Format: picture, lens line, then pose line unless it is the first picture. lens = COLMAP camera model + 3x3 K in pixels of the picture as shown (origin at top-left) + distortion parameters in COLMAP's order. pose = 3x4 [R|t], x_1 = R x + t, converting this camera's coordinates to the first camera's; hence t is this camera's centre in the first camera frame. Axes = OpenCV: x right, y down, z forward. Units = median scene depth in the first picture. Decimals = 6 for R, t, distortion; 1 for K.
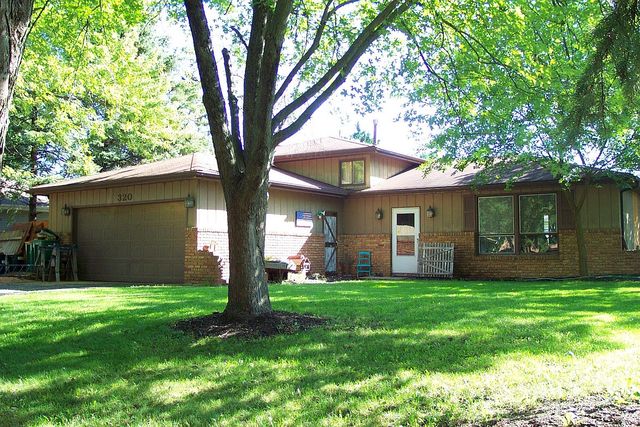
lens RADIAL K [[662.9, 0, 320.0], [0, 662.9, 213.5], [0, 0, 1]] dist [-0.092763, 0.000561]
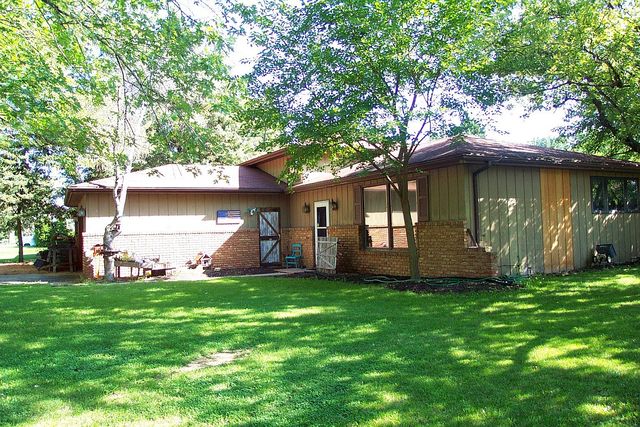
lens RADIAL K [[517.5, 0, 320.0], [0, 517.5, 213.5], [0, 0, 1]] dist [-0.115676, 0.066506]
pose [[0.886816, -0.040427, -0.460352, 0.501603], [0.057675, 0.998060, 0.023455, -0.008810], [0.458510, -0.047351, 0.887427, 0.296102]]
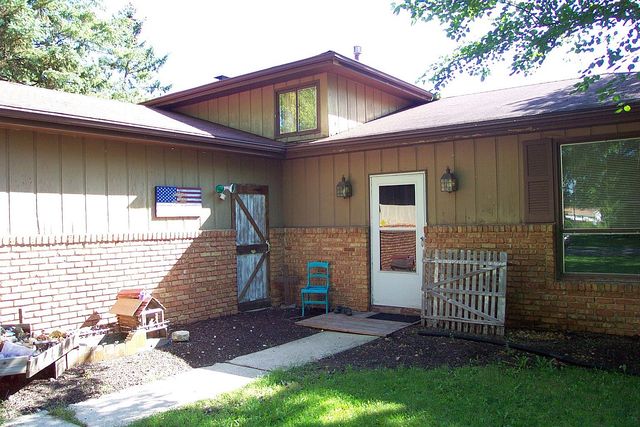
lens RADIAL K [[517.5, 0, 320.0], [0, 517.5, 213.5], [0, 0, 1]] dist [-0.115676, 0.066506]
pose [[0.998189, -0.020837, -0.056429, 0.095547], [0.023505, 0.998616, 0.047039, 0.001716], [0.055370, -0.048280, 0.997298, 0.627267]]
